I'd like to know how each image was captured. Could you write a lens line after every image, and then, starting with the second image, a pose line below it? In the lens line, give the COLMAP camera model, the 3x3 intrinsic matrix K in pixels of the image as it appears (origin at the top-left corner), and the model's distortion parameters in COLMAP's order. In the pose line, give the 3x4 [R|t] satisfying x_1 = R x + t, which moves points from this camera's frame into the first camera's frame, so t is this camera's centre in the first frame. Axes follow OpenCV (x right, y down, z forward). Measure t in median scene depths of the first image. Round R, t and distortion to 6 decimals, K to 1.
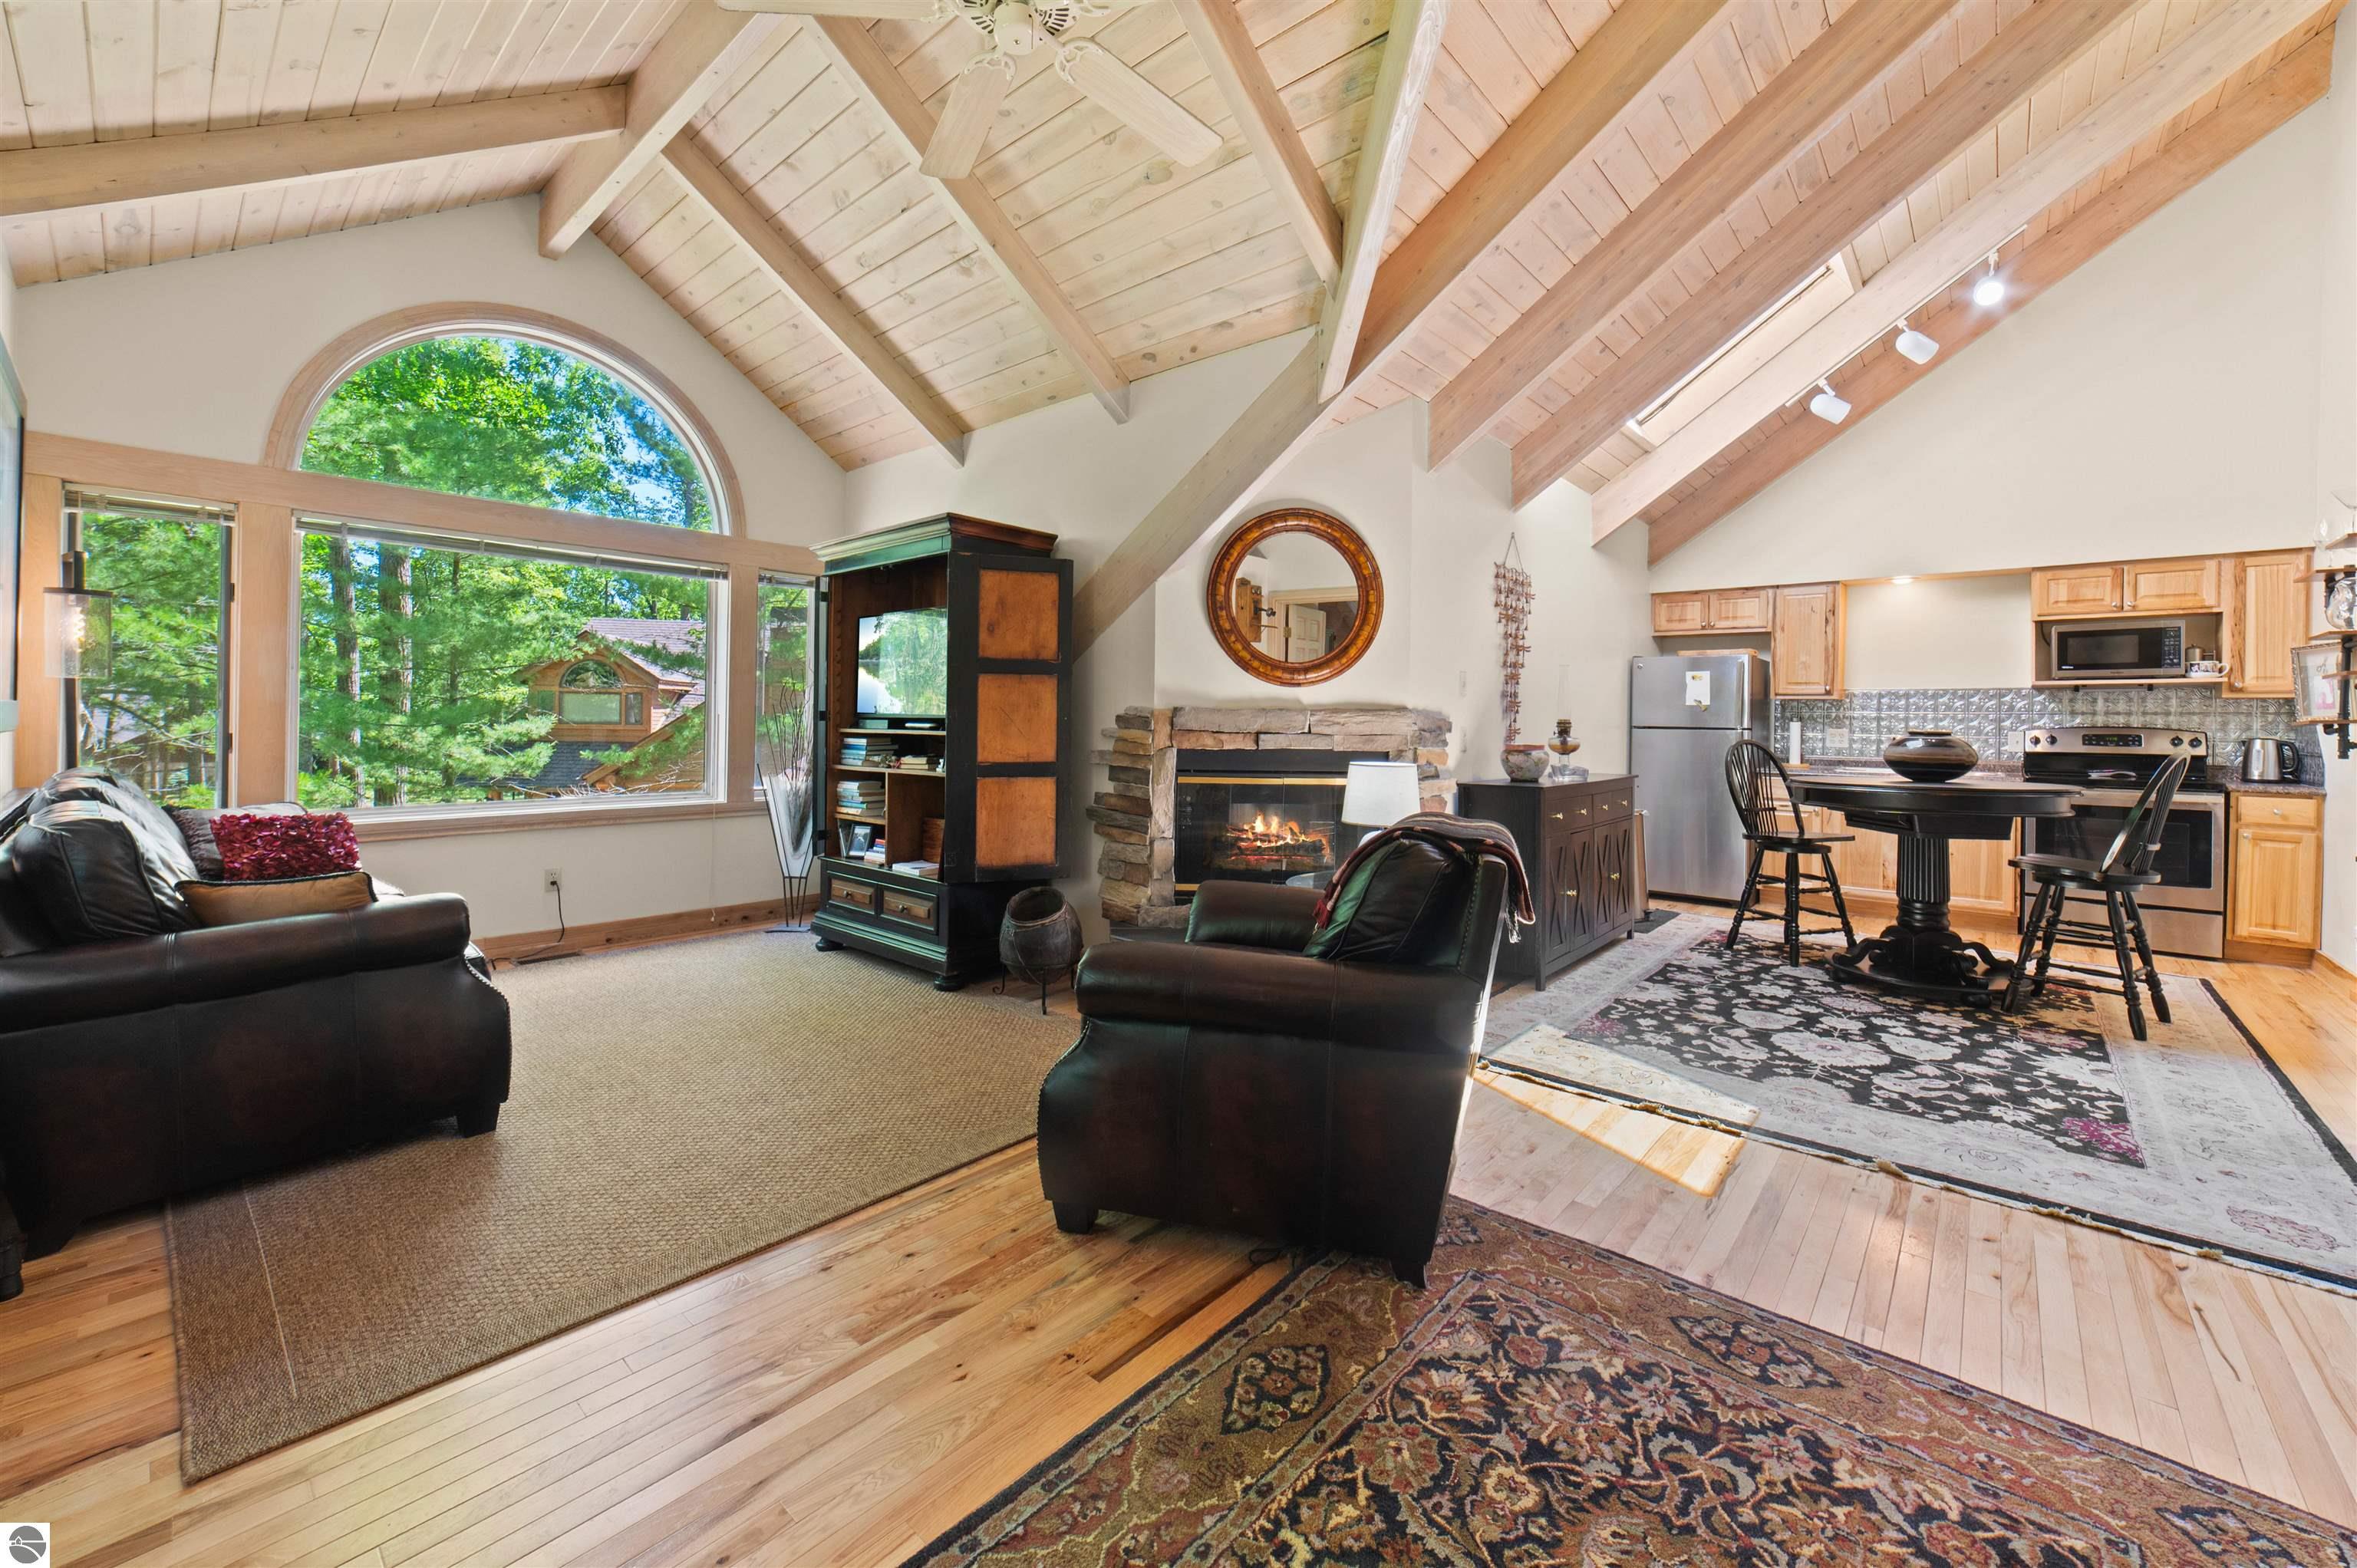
lens RADIAL K [[935.3, 0, 1180.8], [0, 935.3, 723.9], [0, 0, 1]] dist [-0.027633, 0.008971]
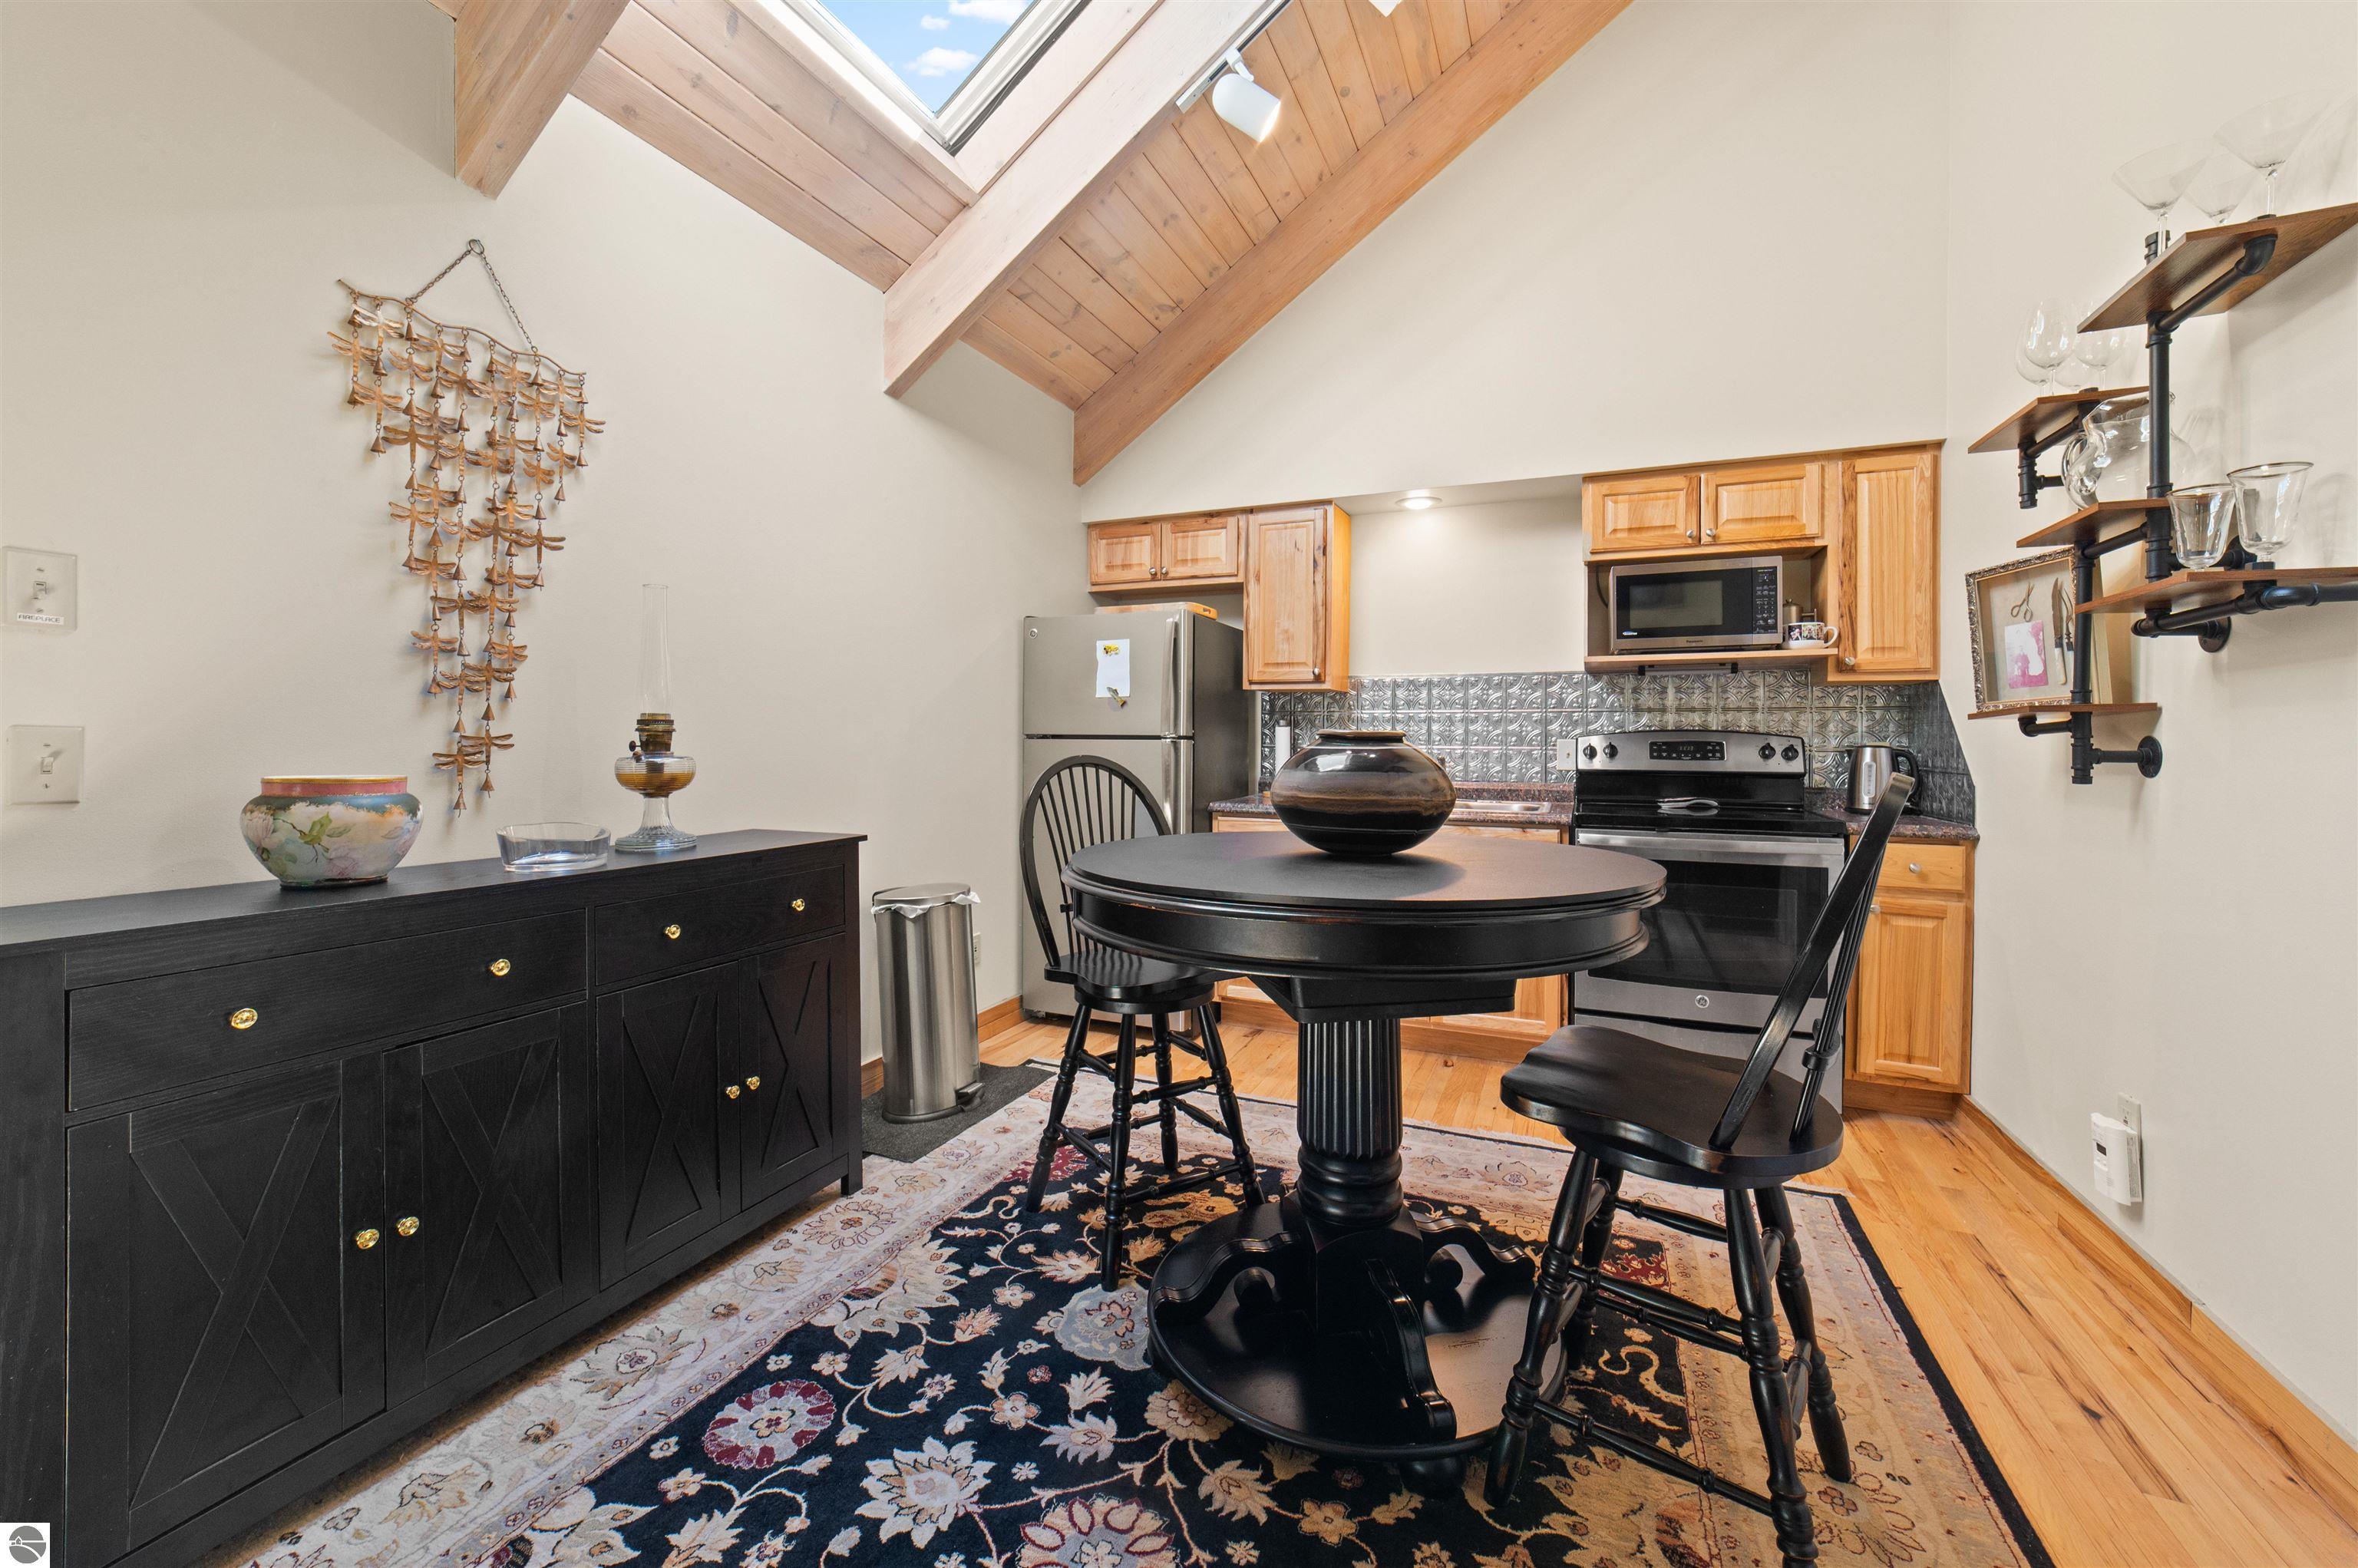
lens RADIAL K [[913.0, 0, 1180.3], [0, 913.0, 737.2], [0, 0, 1]] dist [-0.024756, 0.007976]
pose [[0.952982, -0.004940, 0.302986, 0.519669], [0.006384, 0.999972, -0.003776, 0.009166], [-0.302959, 0.005532, 0.952988, 0.538955]]
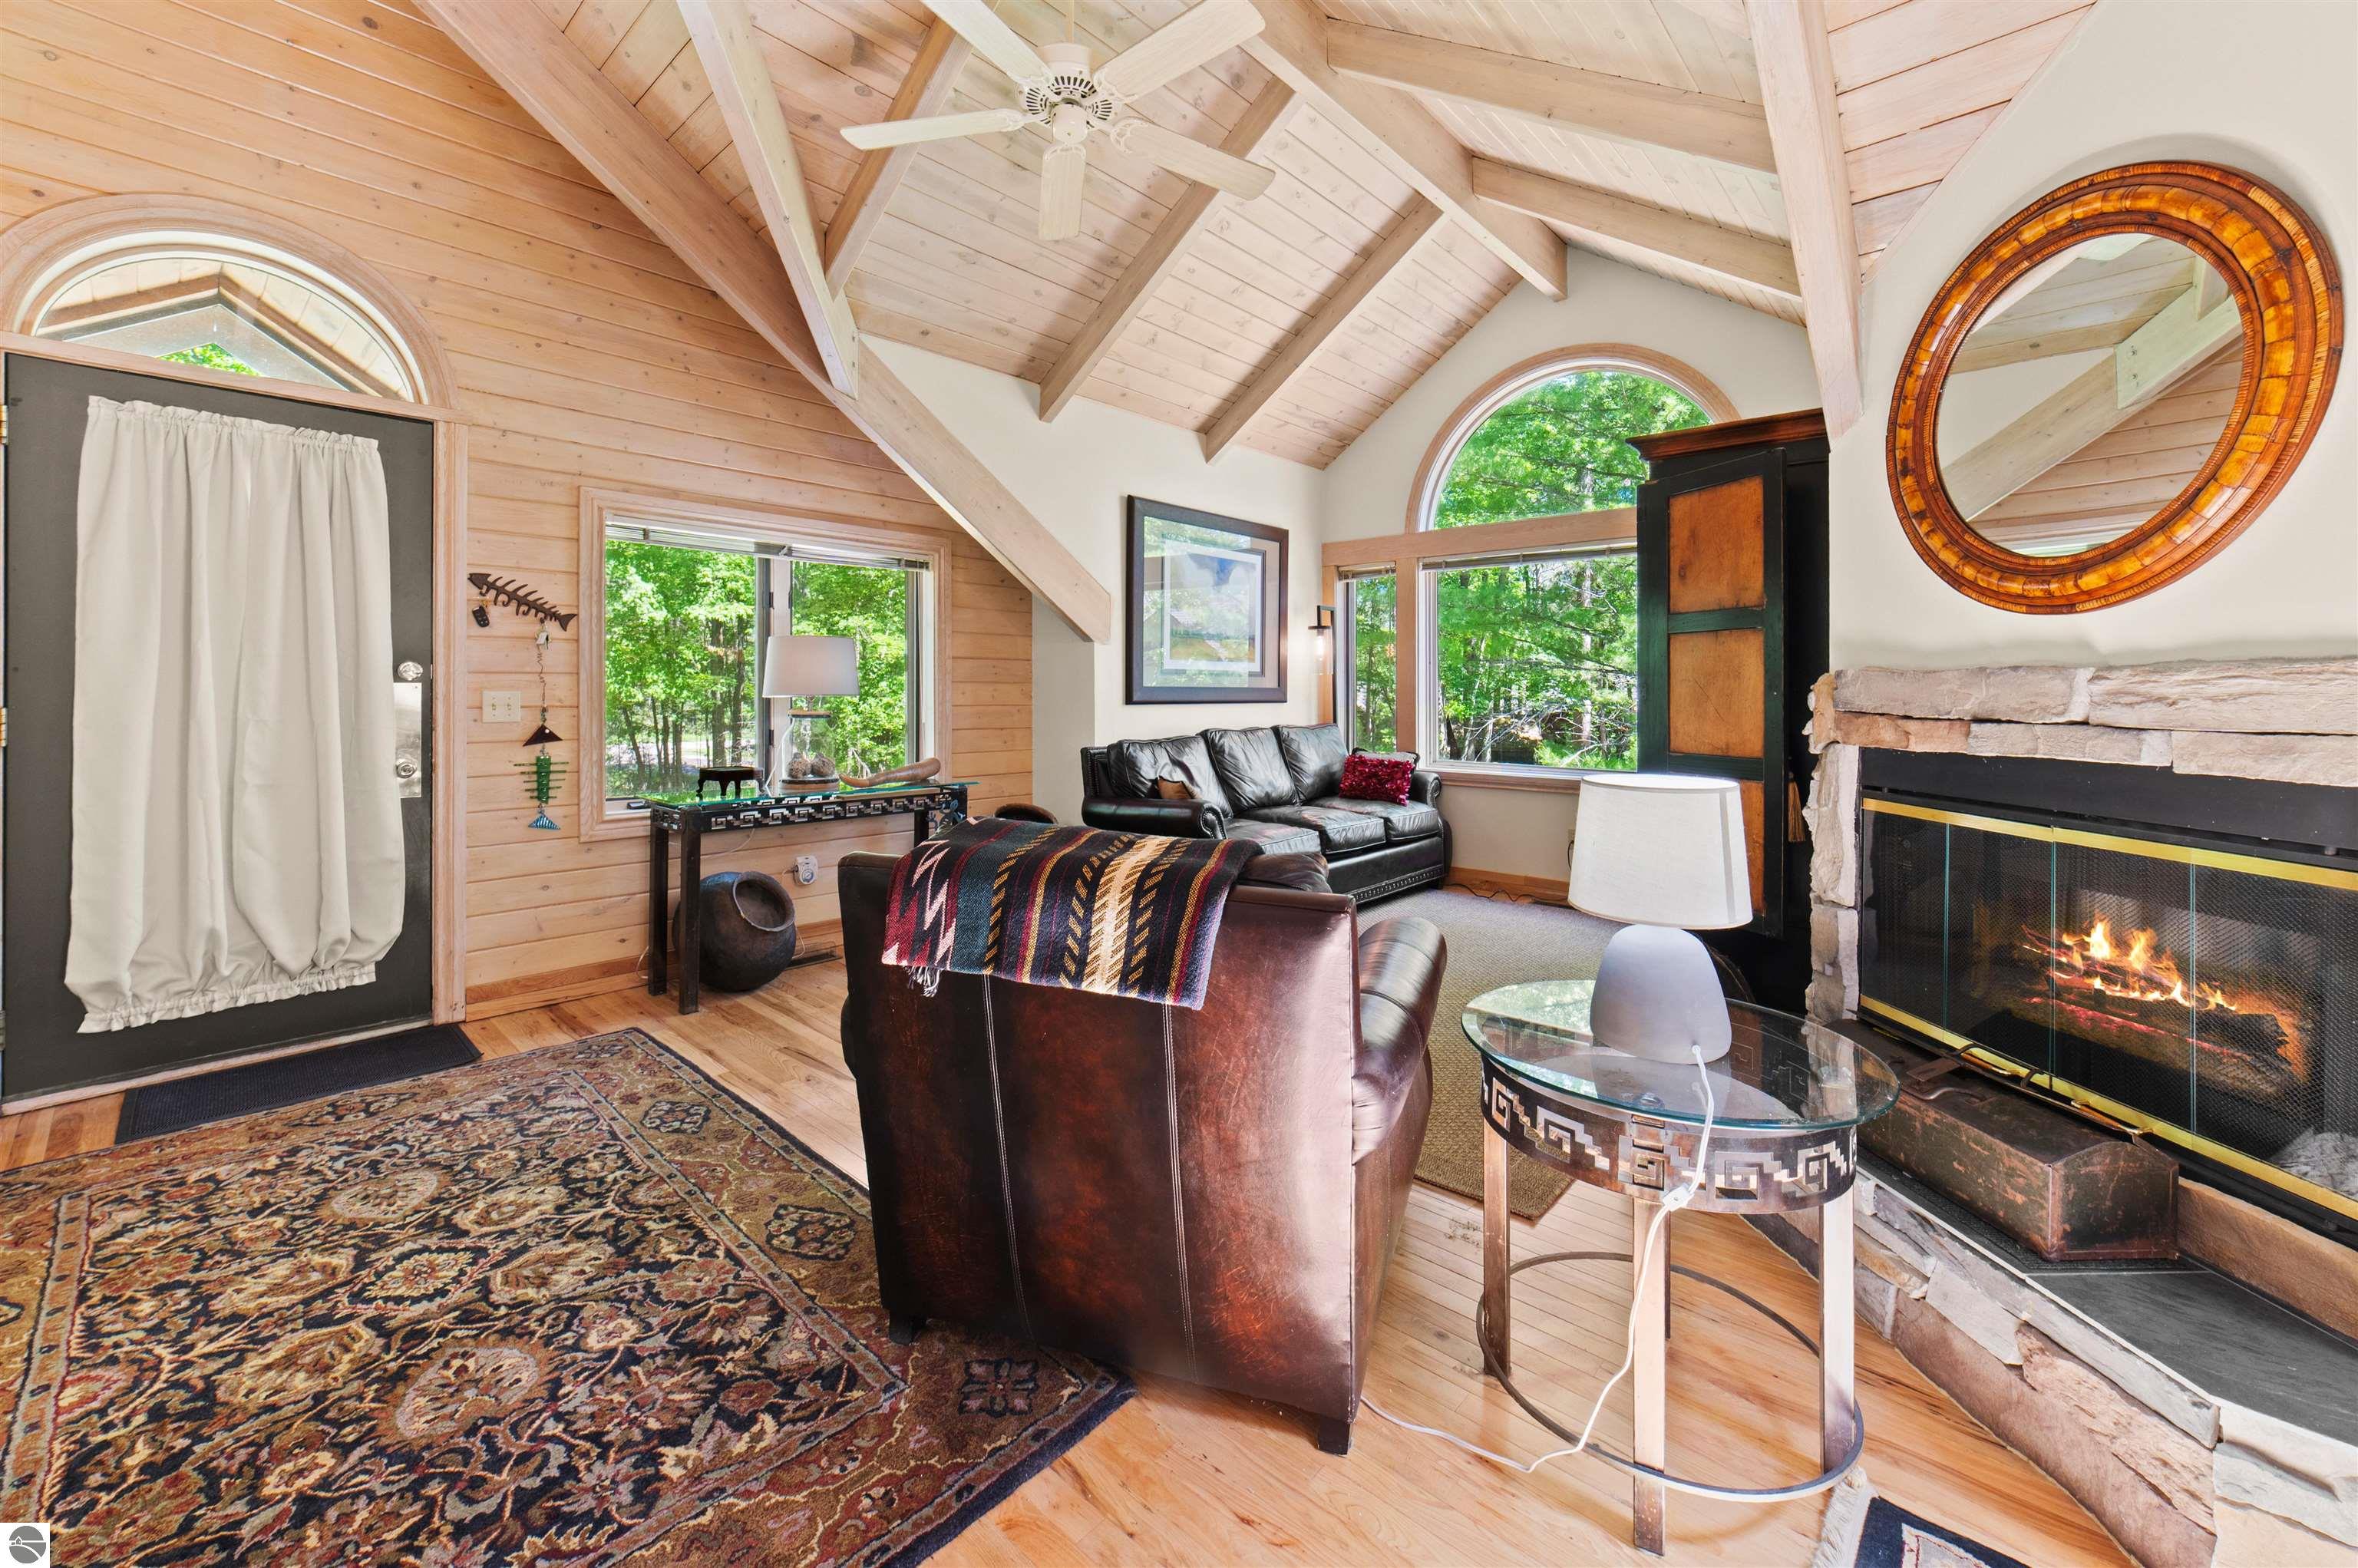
lens RADIAL K [[938.0, 0, 1178.8], [0, 938.0, 706.7], [0, 0, 1]] dist [-0.017652, 0.008455]
pose [[-0.012110, 0.004961, -0.999914, 0.434054], [-0.009092, 0.999946, 0.005071, 0.003254], [0.999885, 0.009153, -0.012065, 0.488467]]
